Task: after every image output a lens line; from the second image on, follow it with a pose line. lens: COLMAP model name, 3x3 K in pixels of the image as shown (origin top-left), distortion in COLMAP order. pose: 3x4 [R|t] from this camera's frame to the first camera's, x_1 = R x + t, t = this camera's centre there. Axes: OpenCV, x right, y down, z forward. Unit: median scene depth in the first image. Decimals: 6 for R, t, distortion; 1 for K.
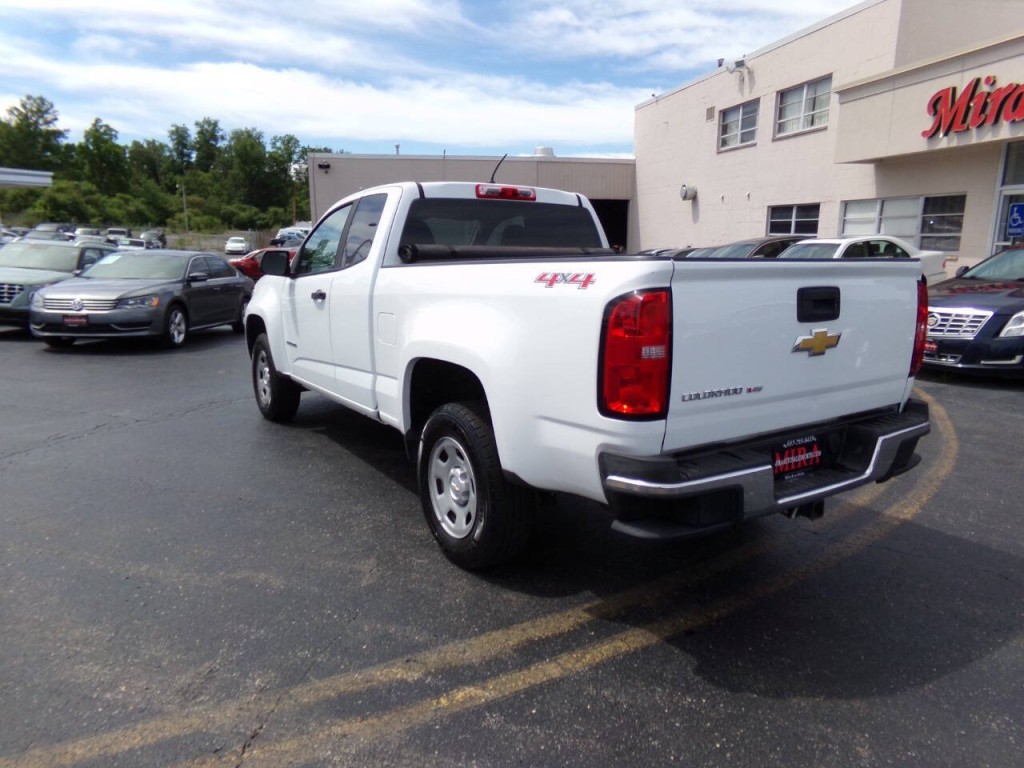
lens RADIAL K [[705.7, 0, 515.5], [0, 705.7, 385.8], [0, 0, 1]] dist [-0.009541, 0.041850]
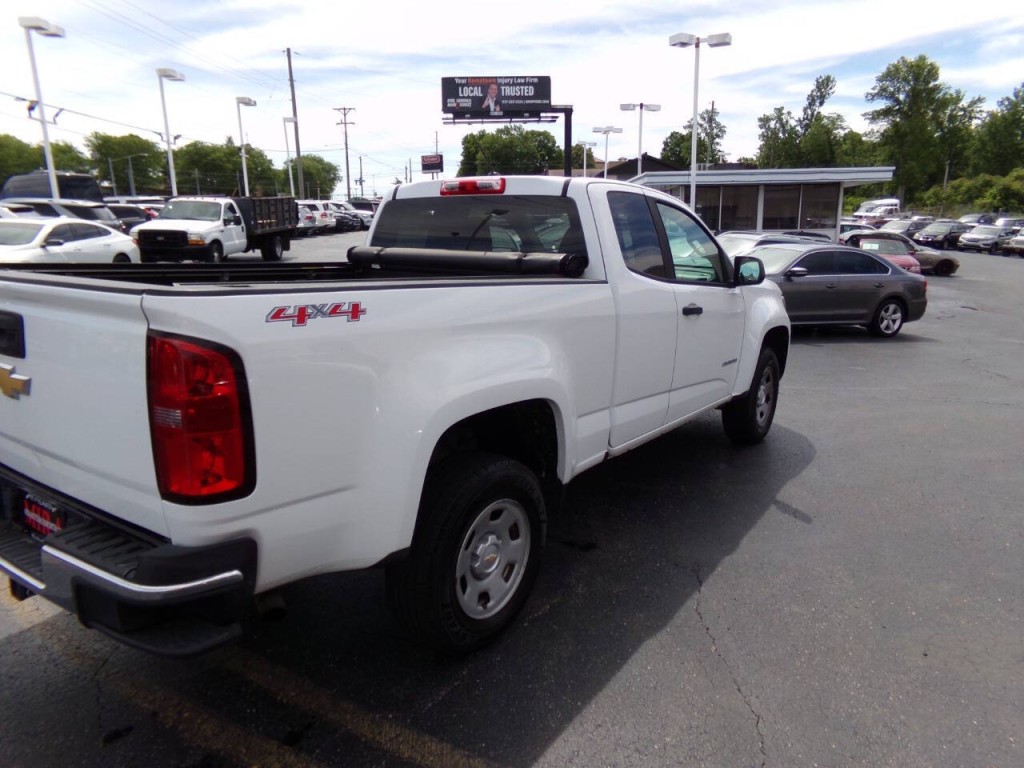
lens RADIAL K [[705.7, 0, 521.5], [0, 705.7, 386.6], [0, 0, 1]] dist [-0.009541, 0.041850]
pose [[0.364788, 0.200776, -0.909186, 0.326473], [-0.186831, 0.972398, 0.139774, -0.065684], [0.912153, 0.118877, 0.392230, 0.290638]]
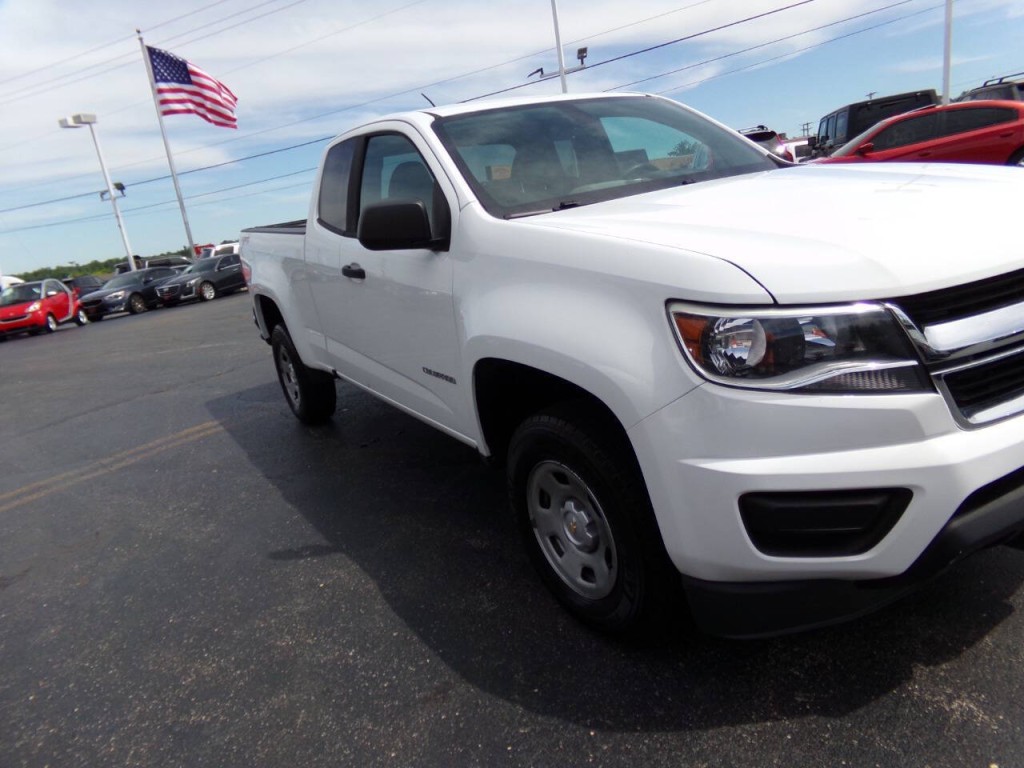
lens RADIAL K [[705.7, 0, 520.6], [0, 705.7, 392.5], [0, 0, 1]] dist [-0.009541, 0.041850]
pose [[-0.989147, 0.131777, 0.064984, -0.060821], [0.146895, 0.877447, 0.456627, -0.151168], [0.003153, 0.461217, -0.887282, 0.798107]]
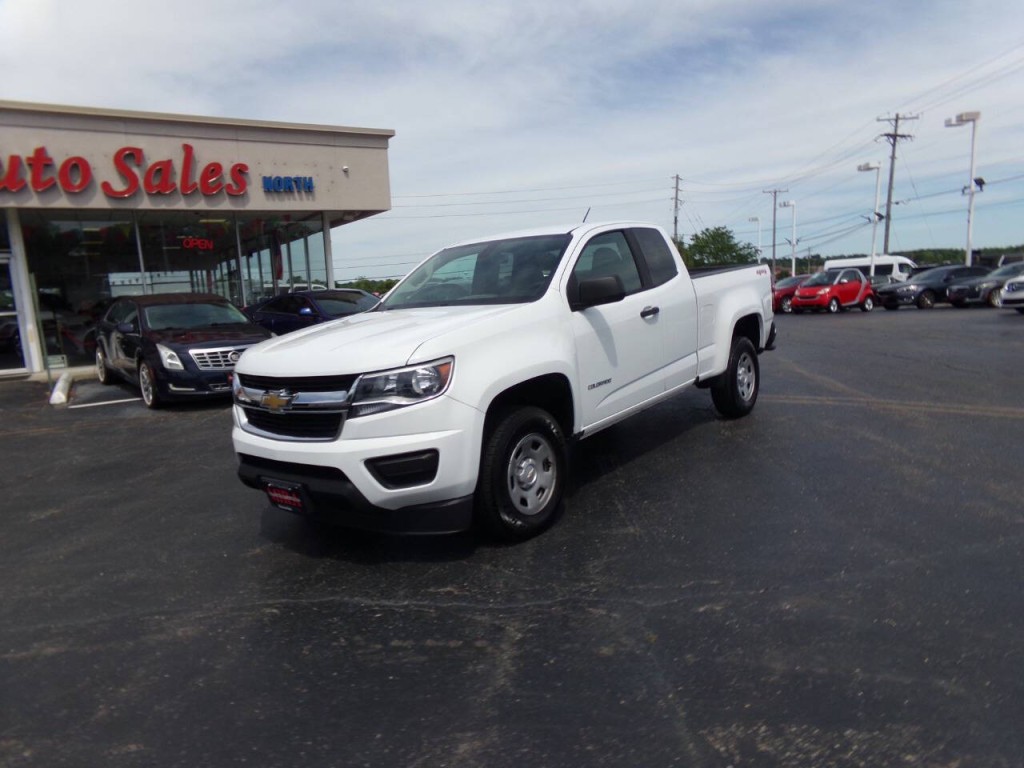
lens RADIAL K [[705.7, 0, 511.0], [0, 705.7, 385.1], [0, 0, 1]] dist [-0.009541, 0.041850]
pose [[-0.321662, -0.125420, 0.938511, -0.513549], [0.253572, 0.943573, 0.213005, -0.130297], [-0.912269, 0.306496, -0.271709, 0.643370]]
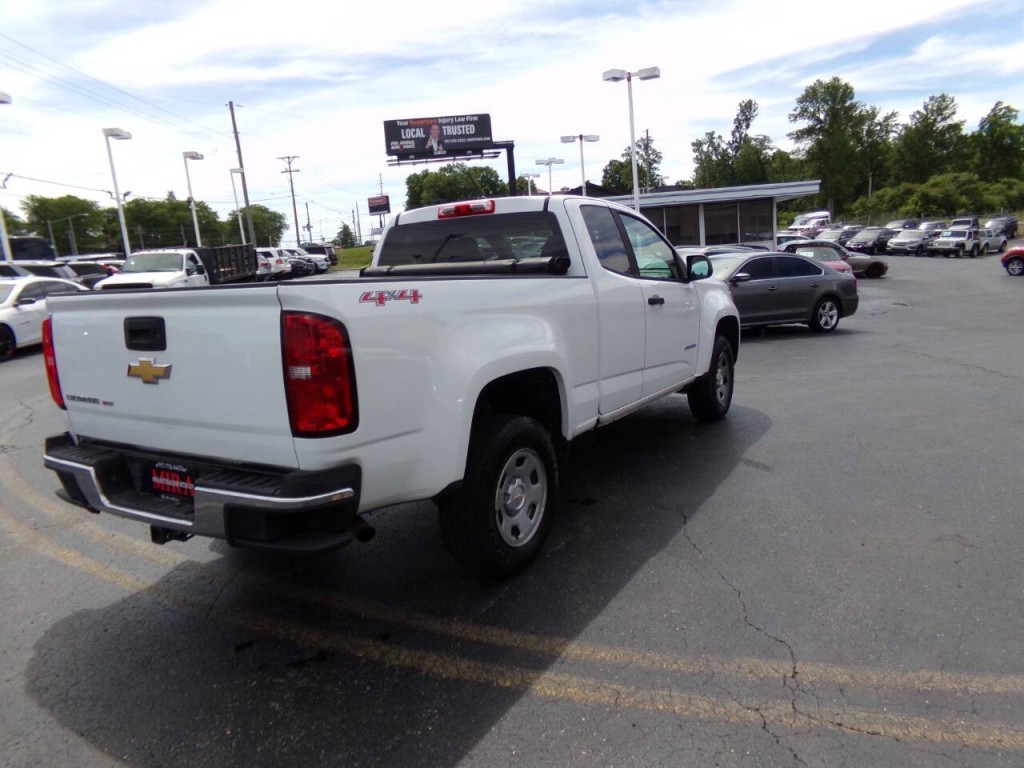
lens RADIAL K [[705.7, 0, 520.4], [0, 705.7, 388.3], [0, 0, 1]] dist [-0.009541, 0.041850]
pose [[0.427948, 0.130094, -0.894391, 0.377997], [-0.115709, 0.989329, 0.088539, -0.045379], [0.896366, 0.065599, 0.438435, 0.248621]]
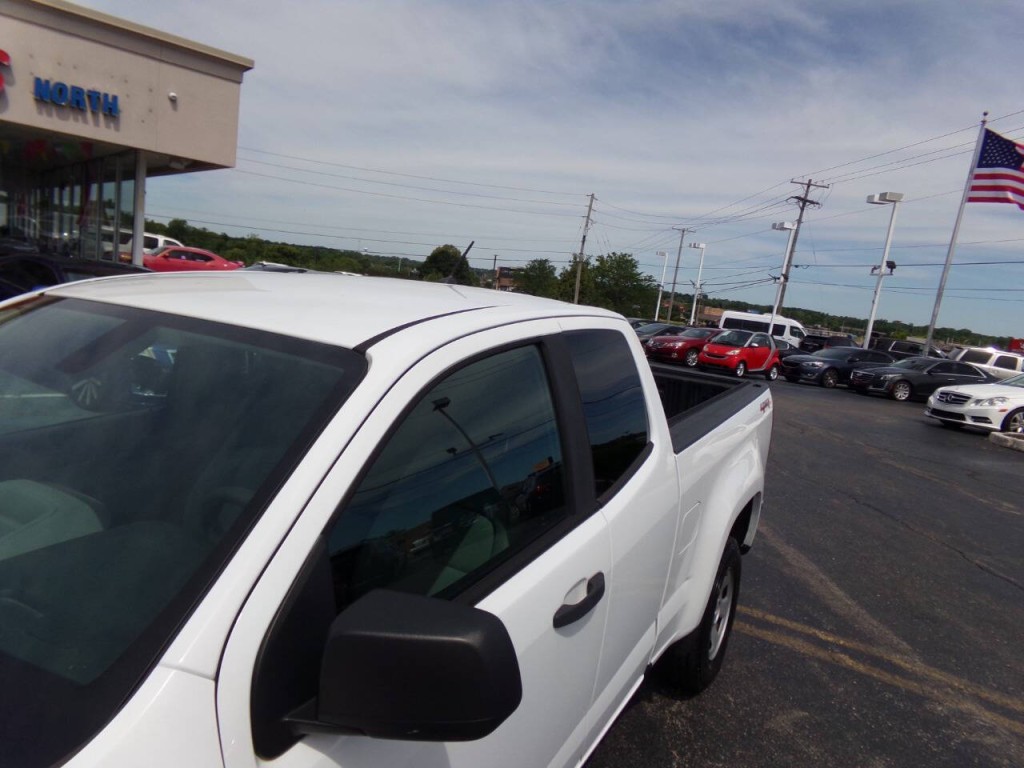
lens RADIAL K [[705.7, 0, 512.5], [0, 705.7, 389.7], [0, 0, 1]] dist [-0.009541, 0.041850]
pose [[-0.446189, -0.198477, 0.872653, -0.232689], [0.064484, 0.965433, 0.252549, -0.139842], [-0.892613, 0.168957, -0.417967, 0.496296]]
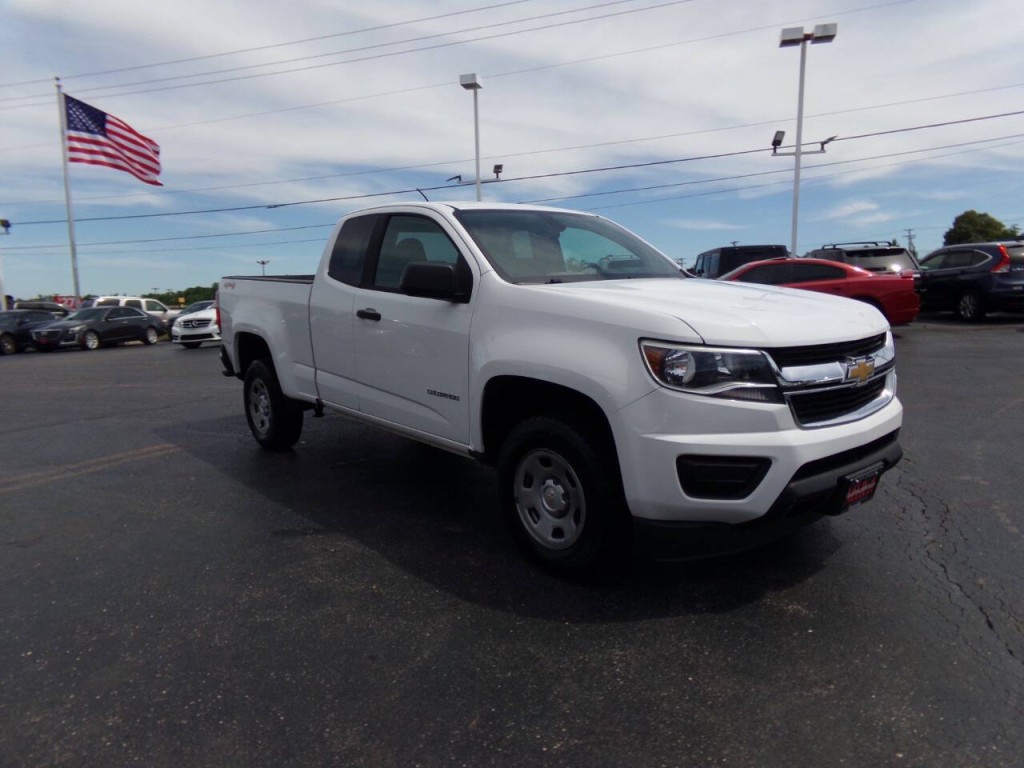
lens RADIAL K [[705.7, 0, 519.3], [0, 705.7, 391.9], [0, 0, 1]] dist [-0.009541, 0.041850]
pose [[-0.992275, 0.035640, -0.118829, -0.012054], [-0.007565, 0.938679, 0.344709, -0.163326], [0.123828, 0.342945, -0.931158, 0.889627]]
